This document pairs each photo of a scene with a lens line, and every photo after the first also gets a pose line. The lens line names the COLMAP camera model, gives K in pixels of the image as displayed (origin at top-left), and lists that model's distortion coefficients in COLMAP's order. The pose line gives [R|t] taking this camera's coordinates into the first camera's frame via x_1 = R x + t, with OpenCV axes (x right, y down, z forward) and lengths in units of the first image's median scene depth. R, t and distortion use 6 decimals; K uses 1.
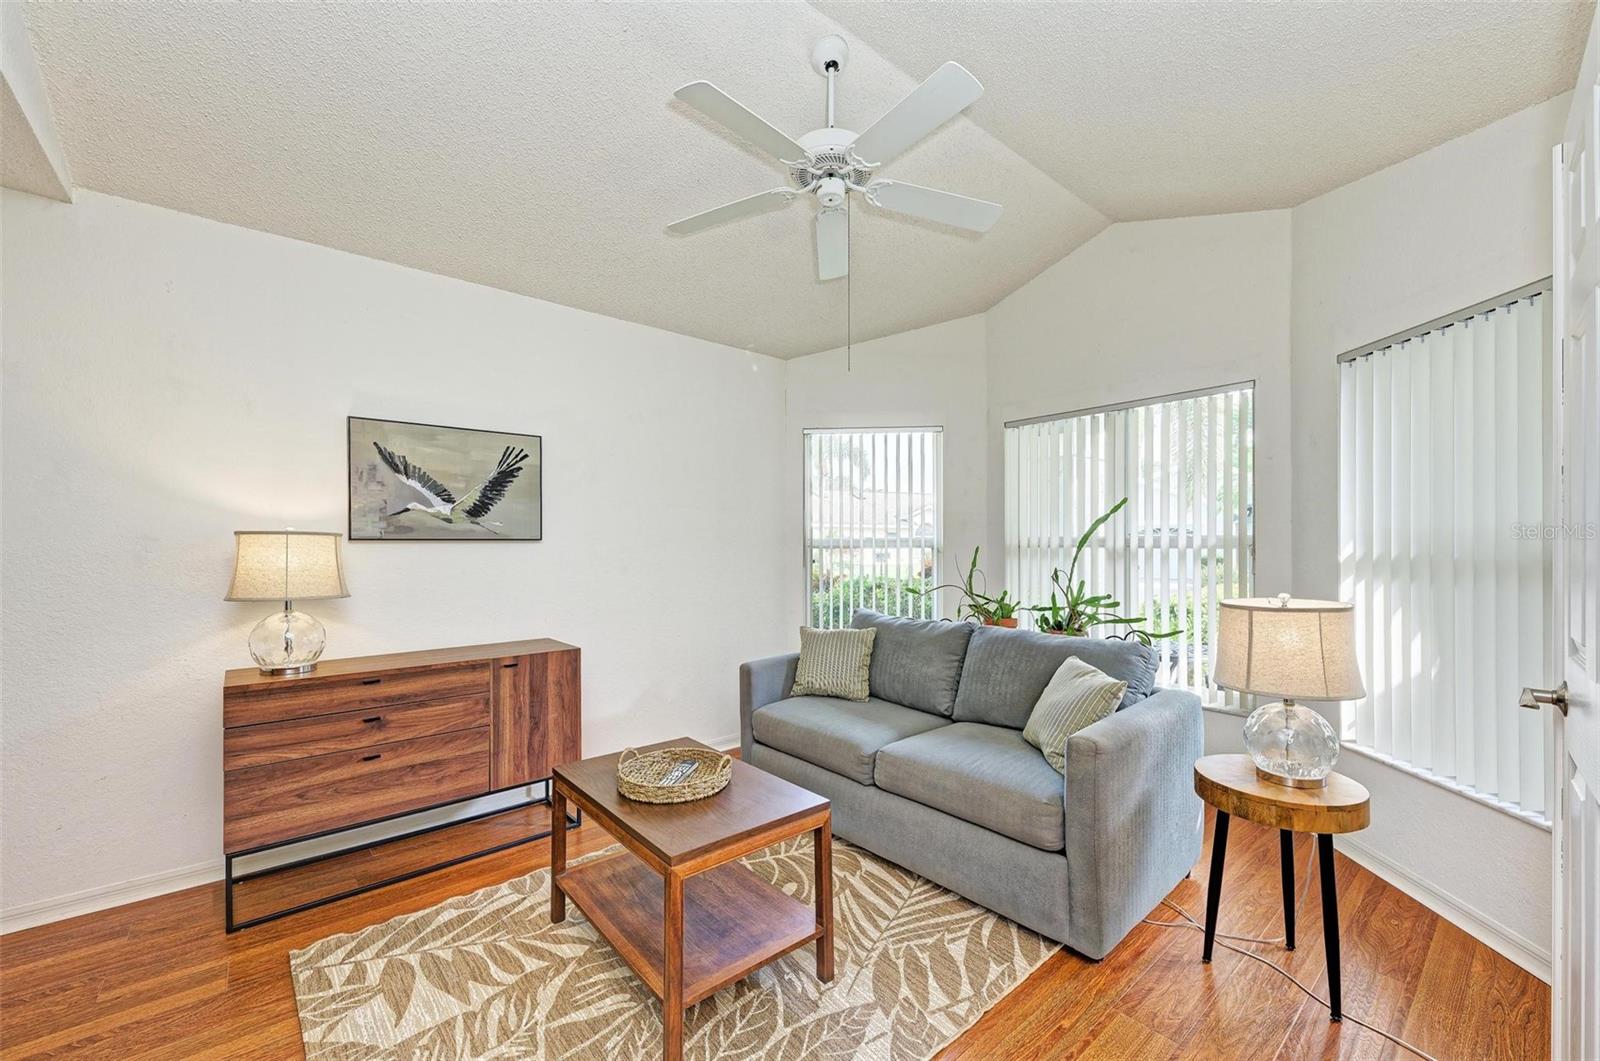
lens RADIAL K [[604.2, 0, 802.5], [0, 604.2, 545.0], [0, 0, 1]] dist [0.013220, -0.005732]
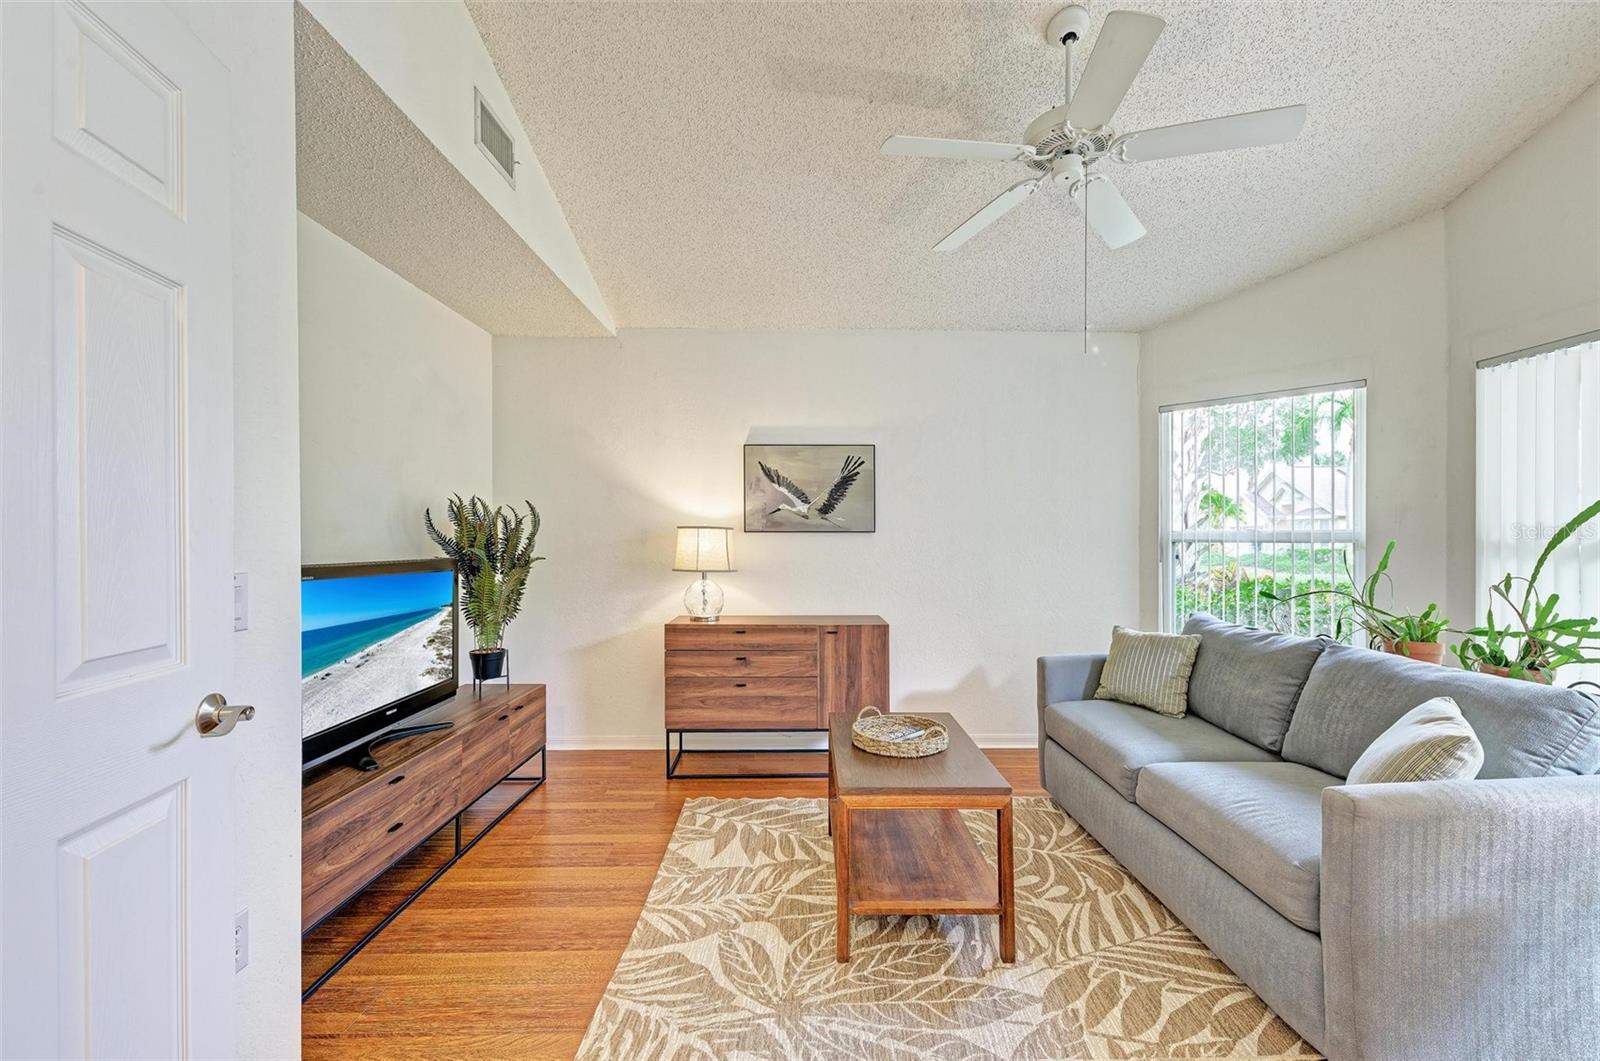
lens RADIAL K [[604.2, 0, 823.8], [0, 604.2, 541.2], [0, 0, 1]] dist [0.013220, -0.005732]
pose [[0.789924, 0.008888, -0.613141, 0.296817], [-0.004674, 0.999953, 0.008473, 0.000001], [0.613187, -0.003828, 0.789928, 0.000854]]
